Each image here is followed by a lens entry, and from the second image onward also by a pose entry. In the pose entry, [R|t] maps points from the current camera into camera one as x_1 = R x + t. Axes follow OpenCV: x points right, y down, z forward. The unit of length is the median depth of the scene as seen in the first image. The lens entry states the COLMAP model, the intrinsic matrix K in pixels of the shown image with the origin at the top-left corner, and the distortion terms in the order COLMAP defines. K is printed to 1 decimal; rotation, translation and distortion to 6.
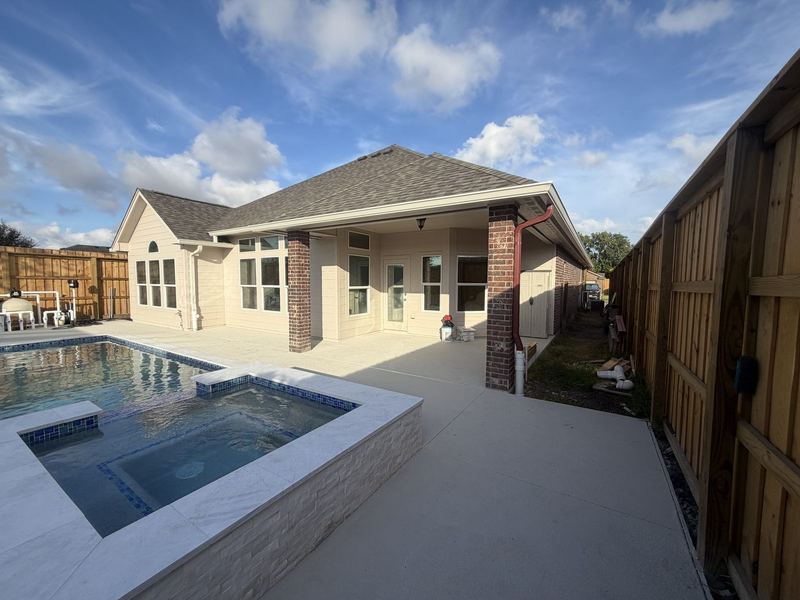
lens RADIAL K [[317.9, 0, 400.0], [0, 317.9, 300.0], [0, 0, 1]] dist [0.000463, 0.000024]
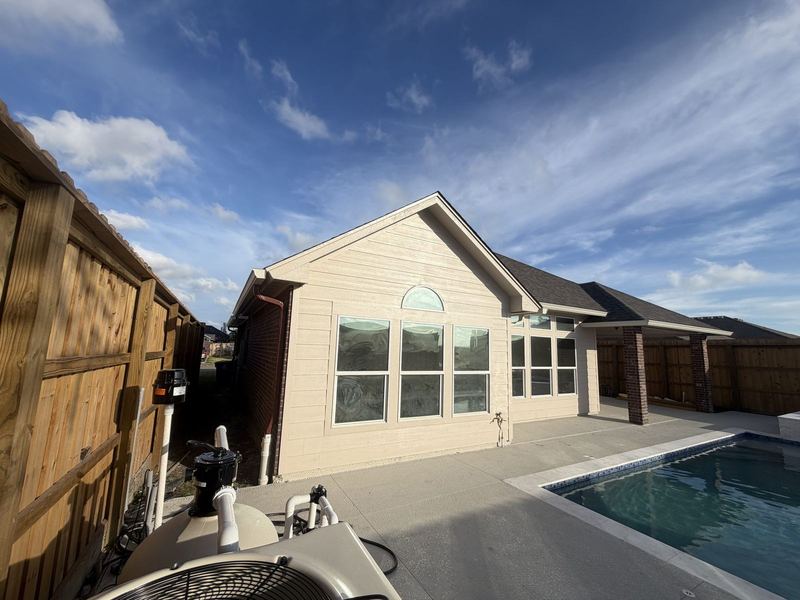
lens RADIAL K [[317.9, 0, 400.0], [0, 317.9, 300.0], [0, 0, 1]] dist [0.000463, 0.000024]
pose [[0.480467, 0.137808, 0.866118, -1.472471], [0.025199, 0.985000, -0.170702, -0.092636], [-0.876651, 0.103842, 0.469787, 0.931791]]
